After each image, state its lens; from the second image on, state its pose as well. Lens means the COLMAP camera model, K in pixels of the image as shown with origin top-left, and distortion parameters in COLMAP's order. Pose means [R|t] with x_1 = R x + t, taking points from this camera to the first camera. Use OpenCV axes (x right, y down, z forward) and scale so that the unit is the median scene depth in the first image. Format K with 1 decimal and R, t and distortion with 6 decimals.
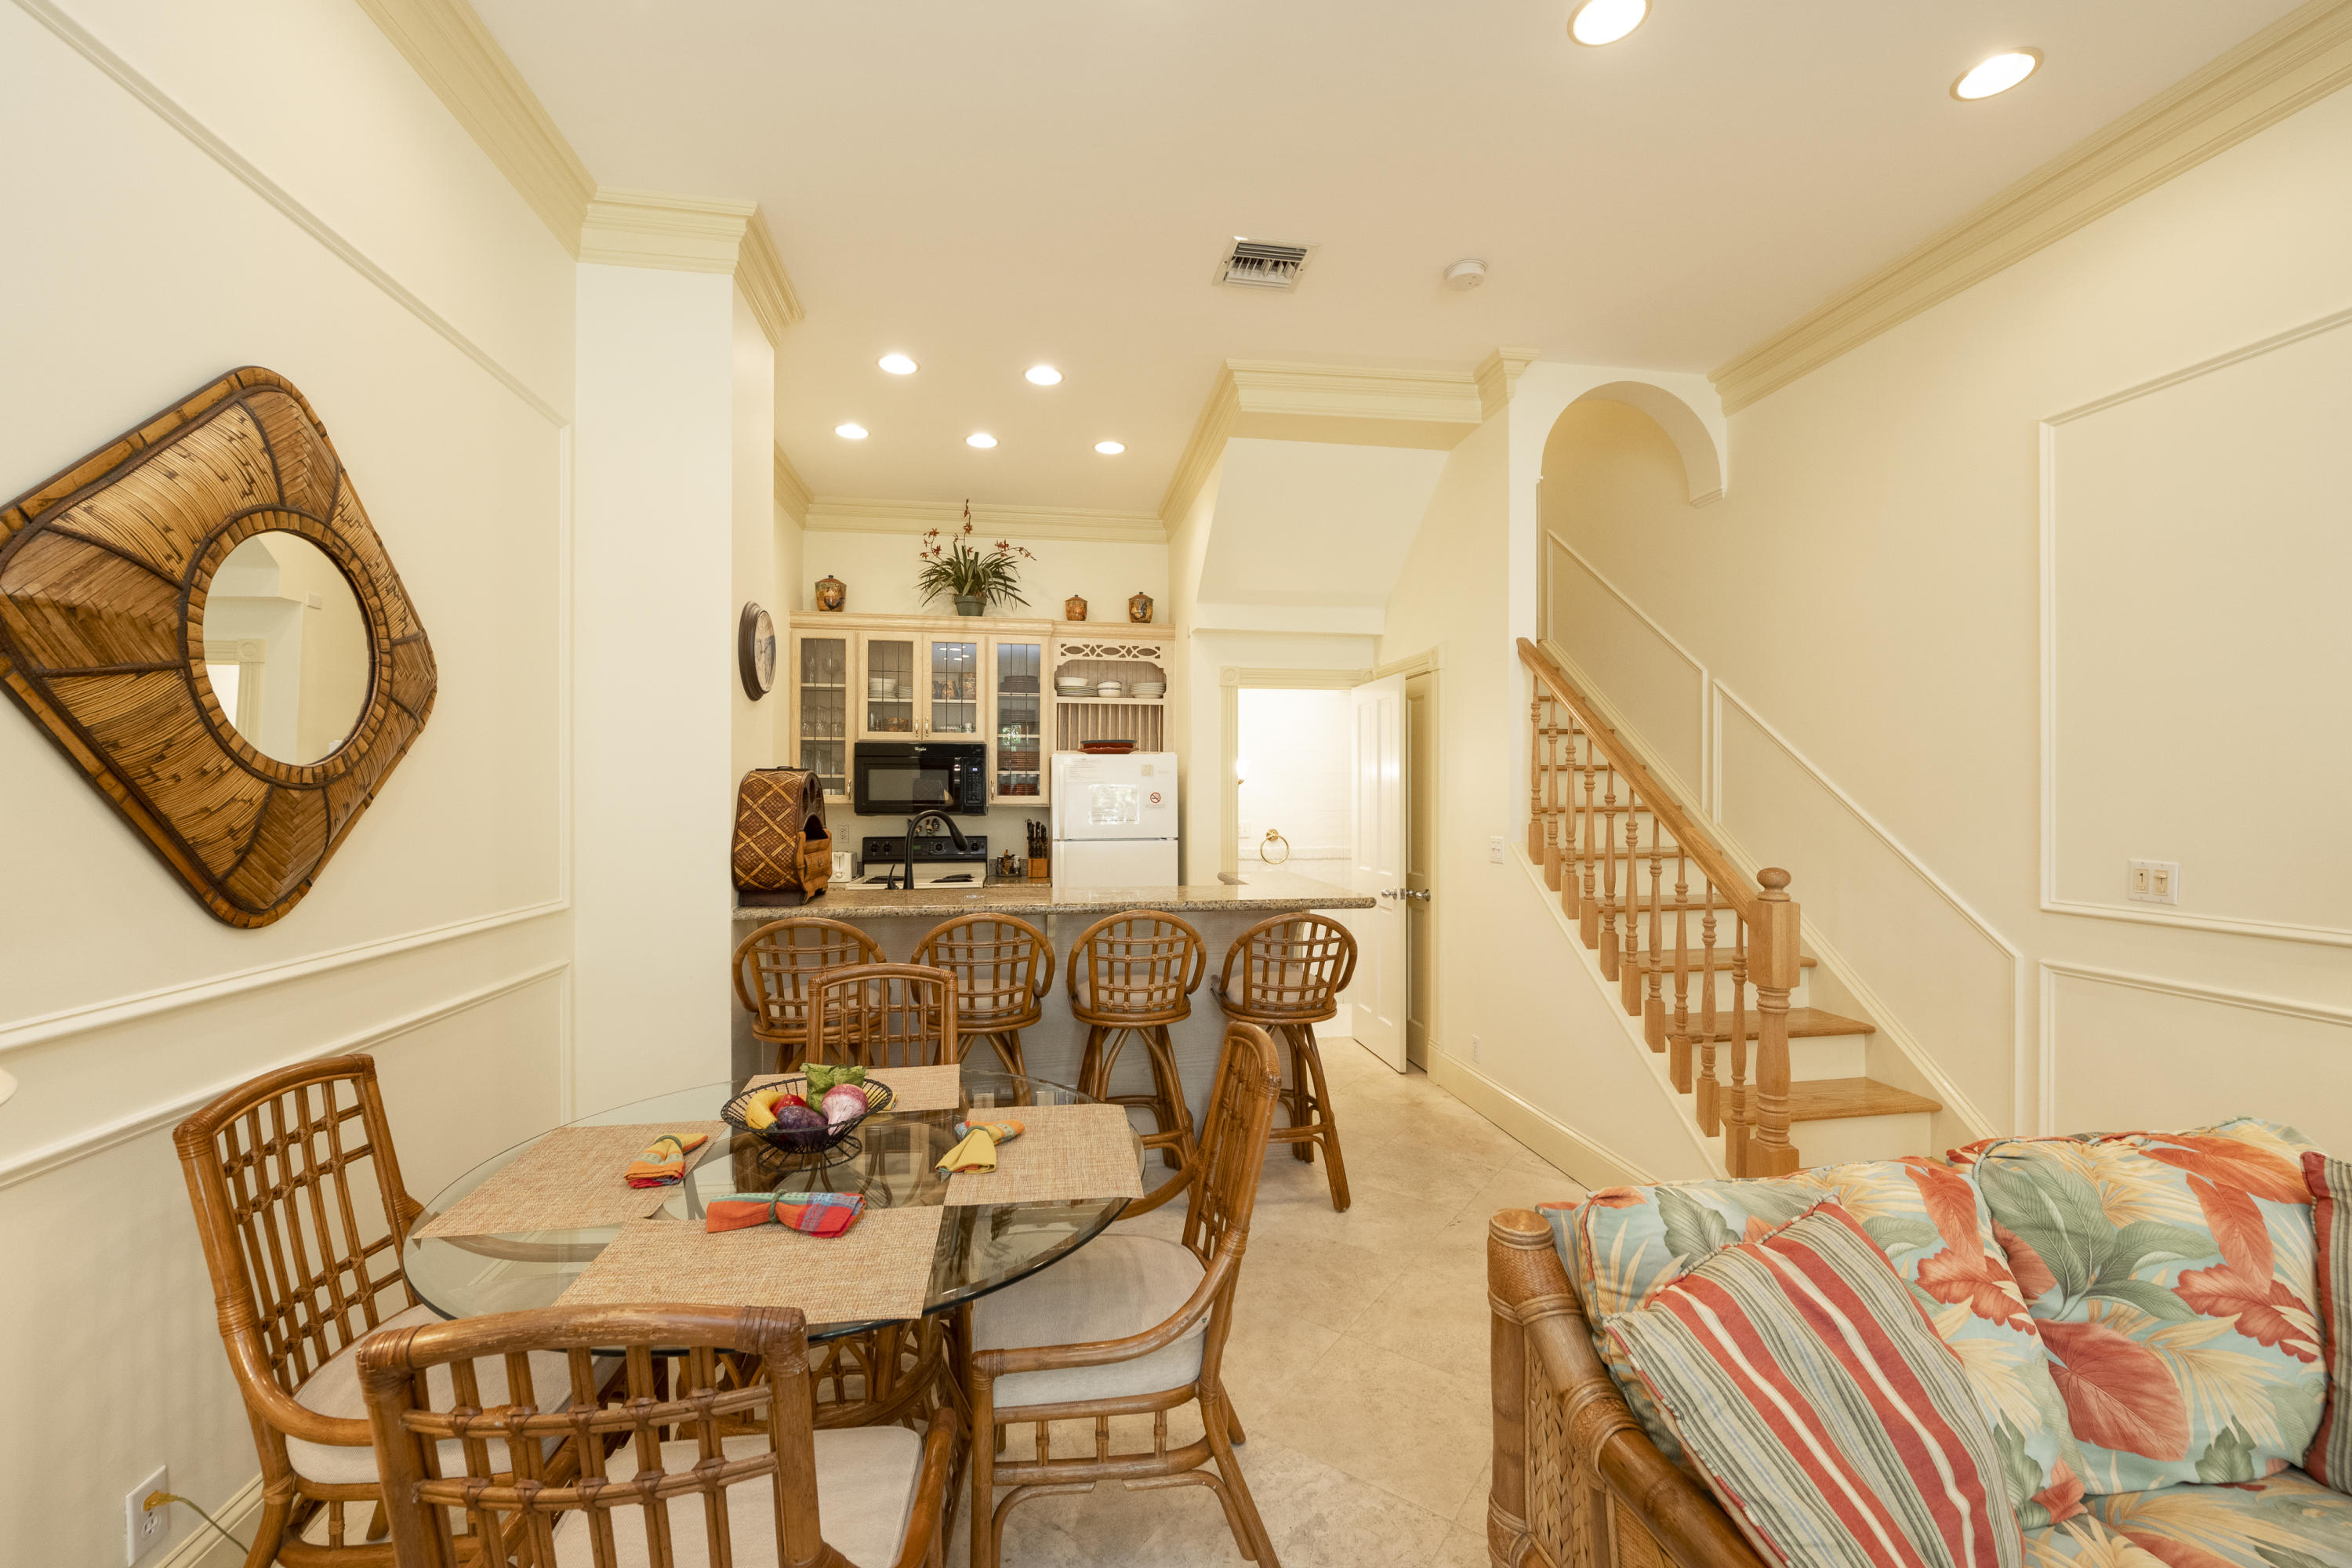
lens RADIAL K [[936.1, 0, 1172.7], [0, 936.1, 800.6], [0, 0, 1]] dist [-0.016654, 0.000938]
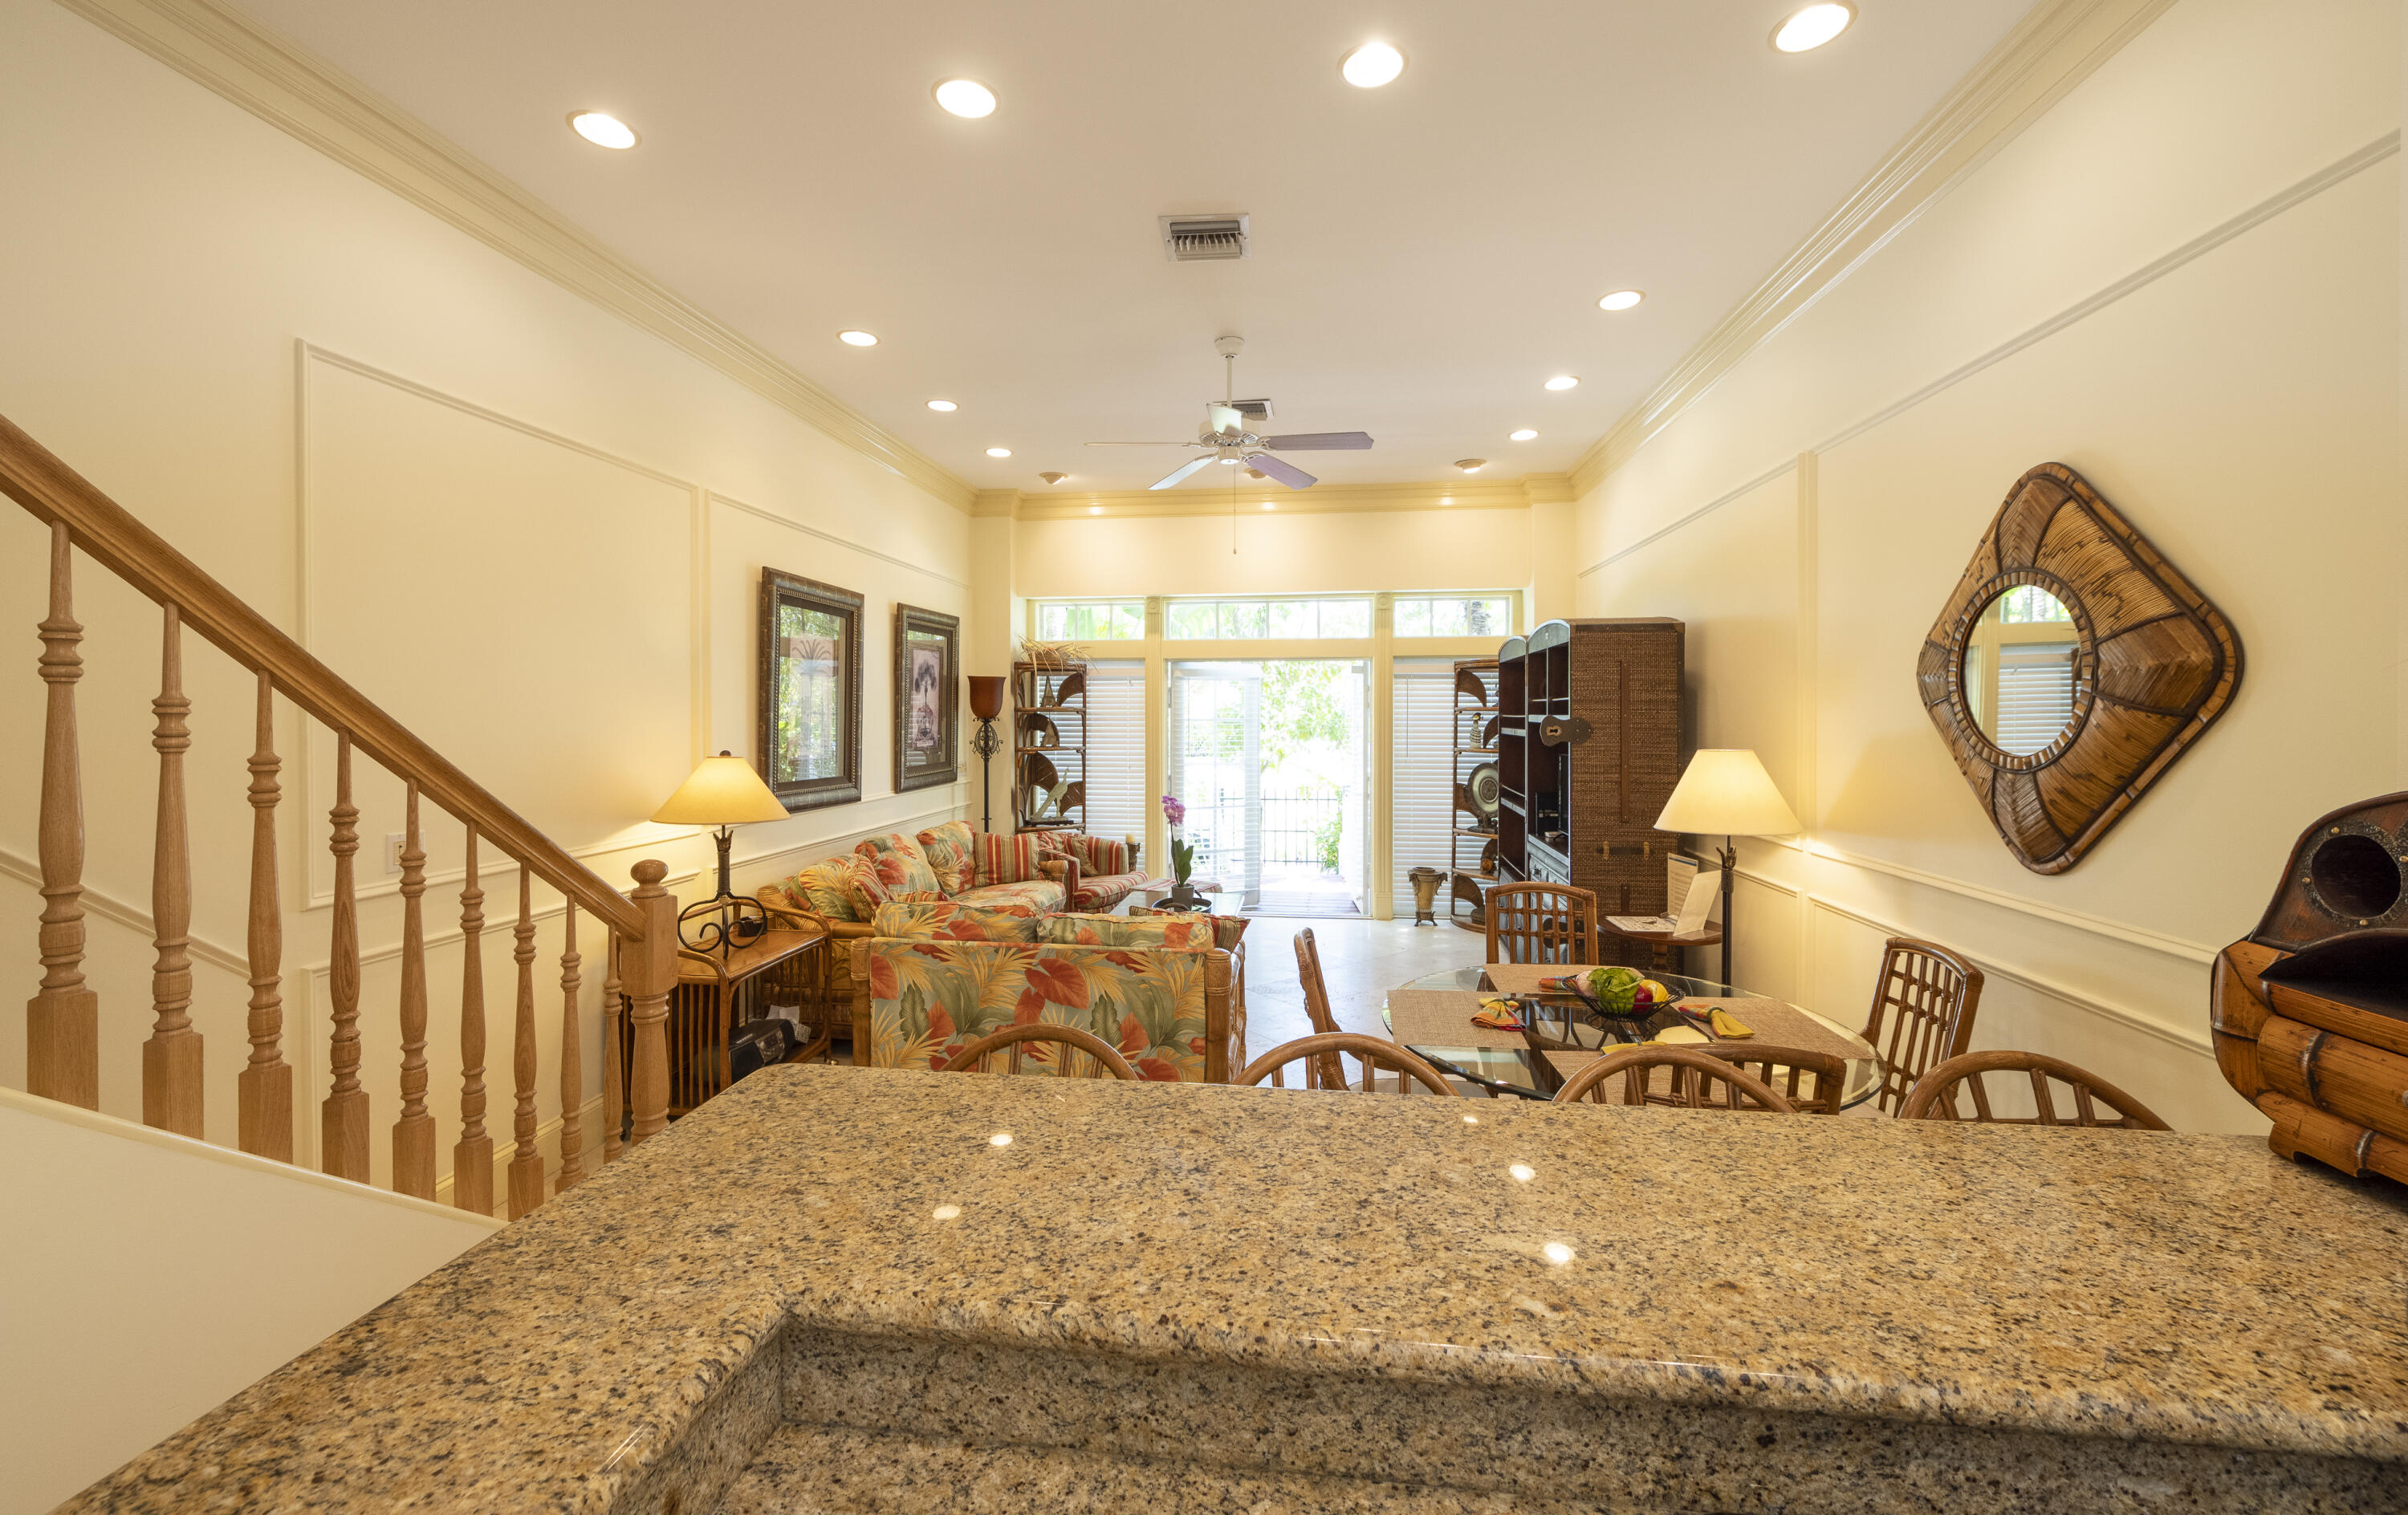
lens RADIAL K [[944.3, 0, 1201.0], [0, 944.3, 724.6], [0, 0, 1]] dist [-0.007660, -0.001025]
pose [[-0.960558, -0.003346, 0.278060, -0.194786], [0.001783, 0.999833, 0.018190, -0.122070], [-0.278074, 0.017969, -0.960392, 2.922642]]
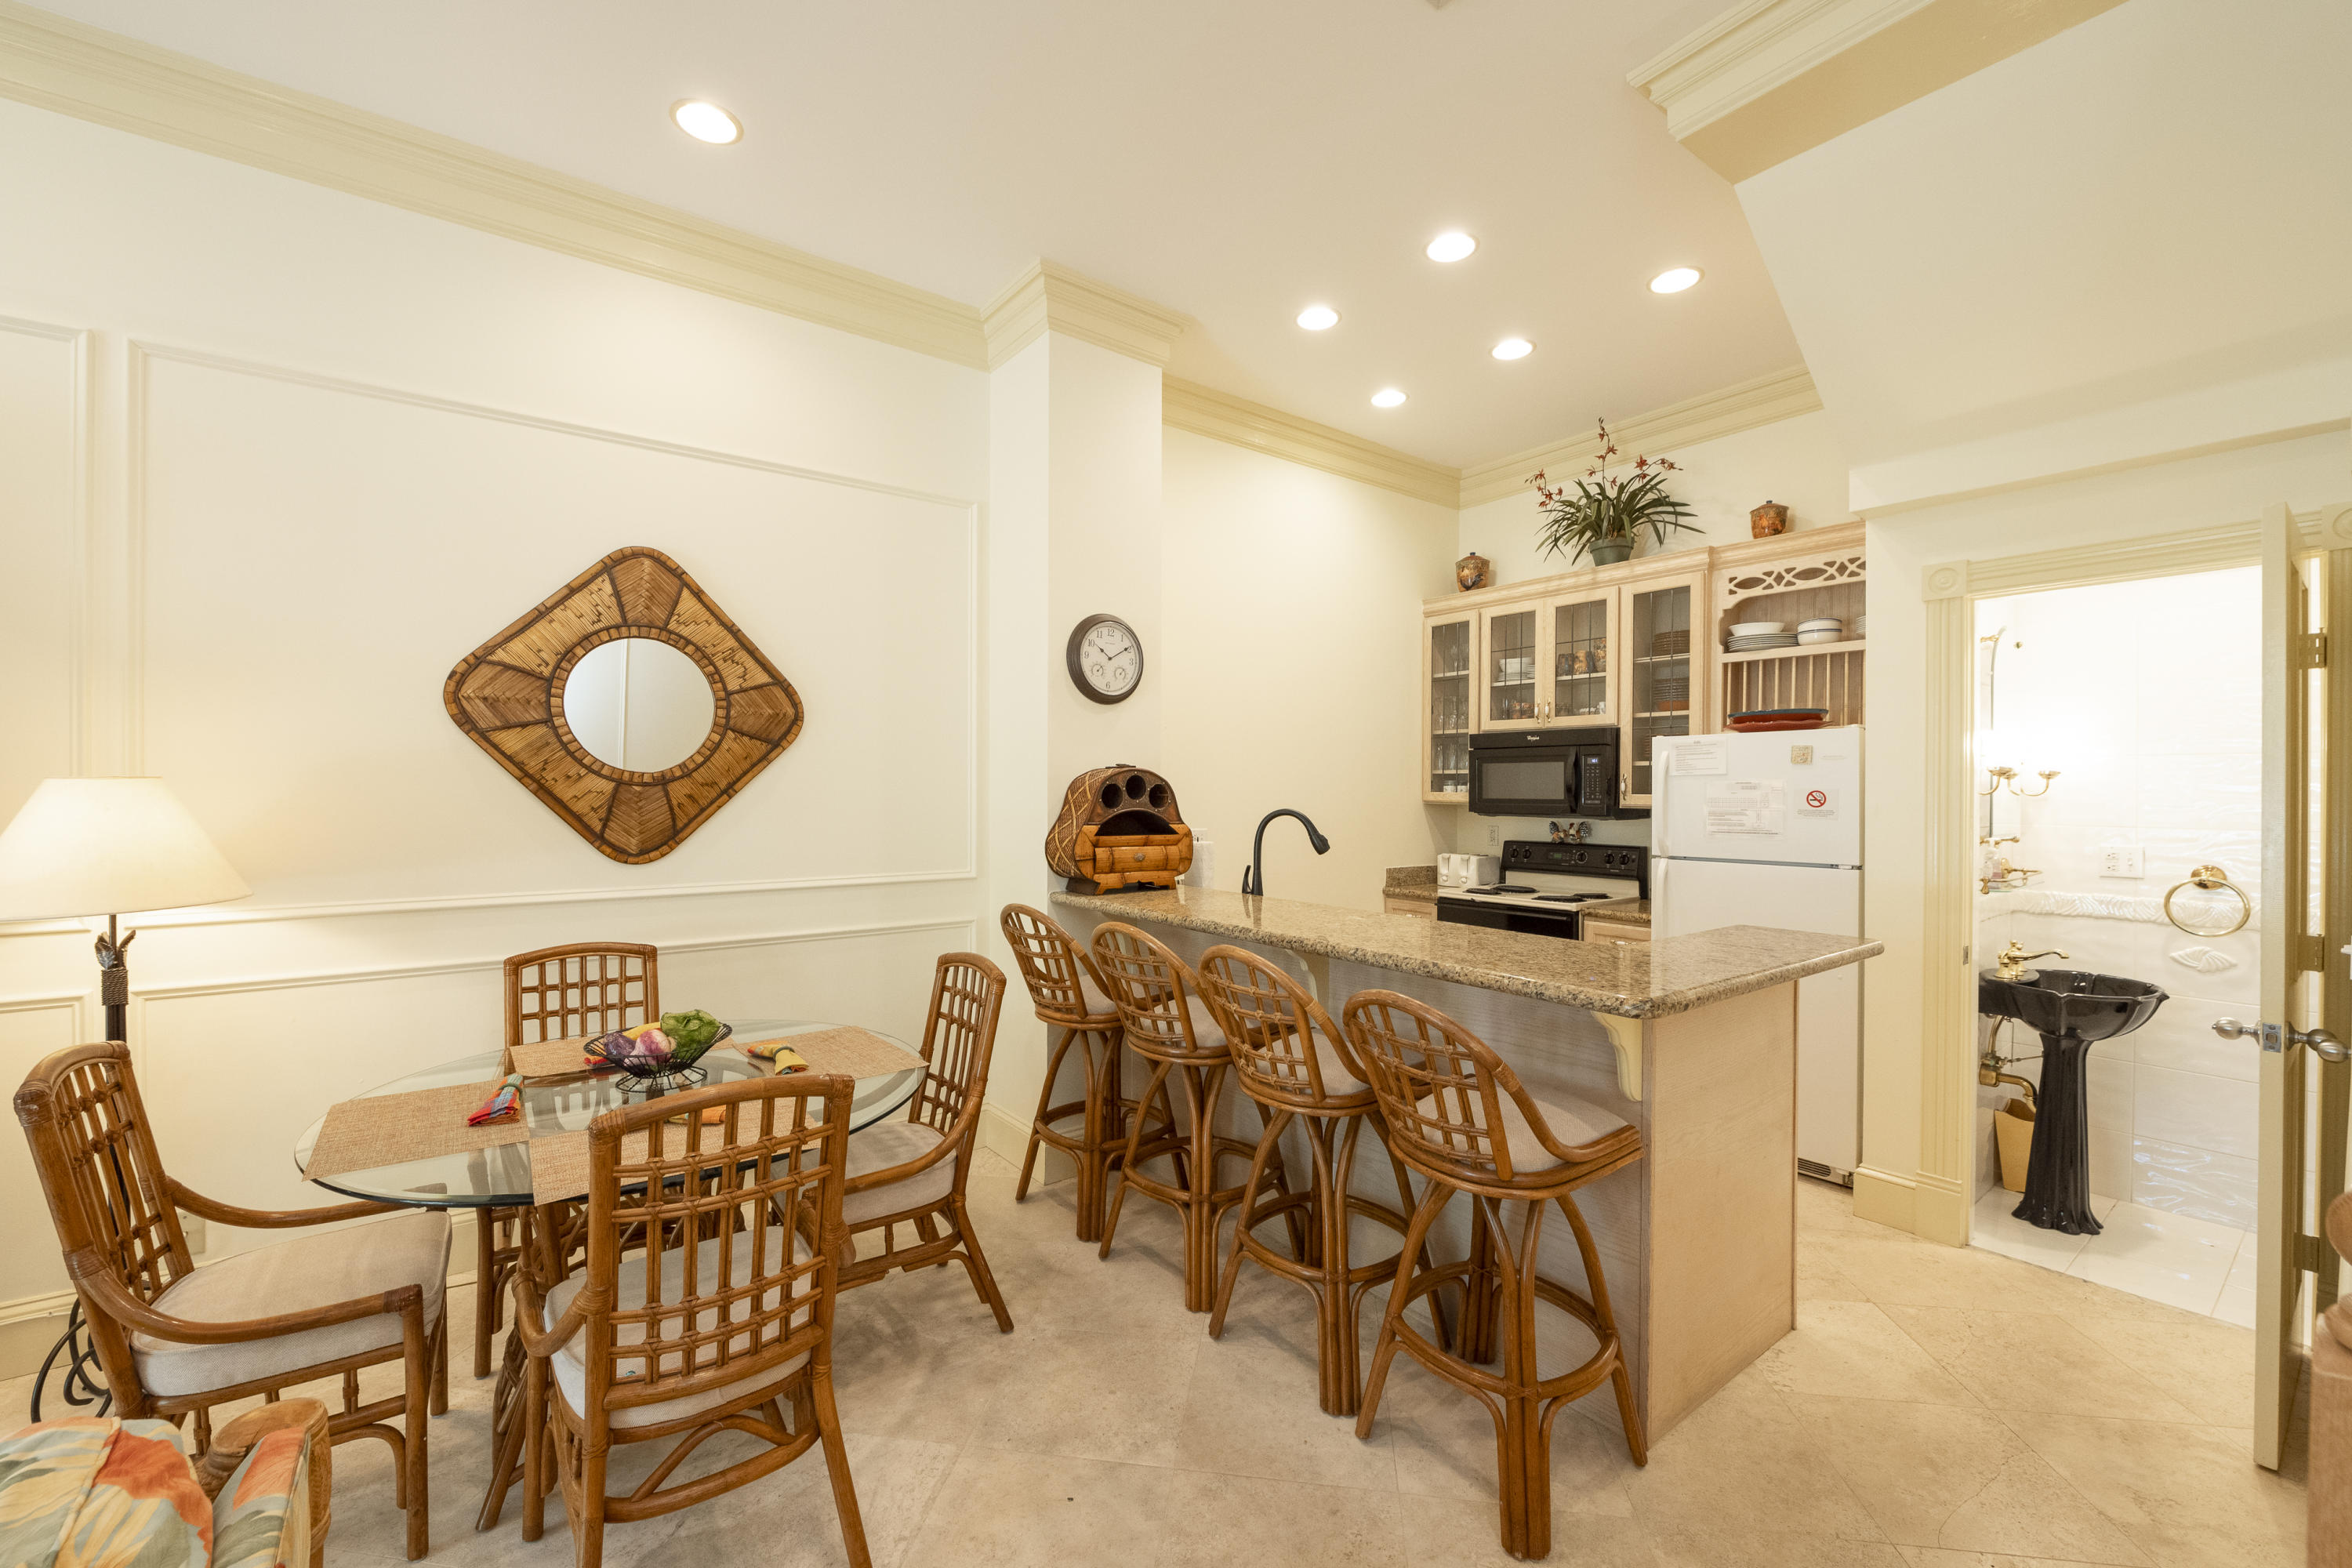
lens RADIAL K [[936.1, 0, 1173.7], [0, 936.1, 797.7], [0, 0, 1]] dist [-0.016654, 0.000938]
pose [[0.464595, 0.008775, -0.885480, 1.158761], [-0.009573, 0.999942, 0.004886, -0.008494], [0.885471, 0.006207, 0.464653, 1.175891]]
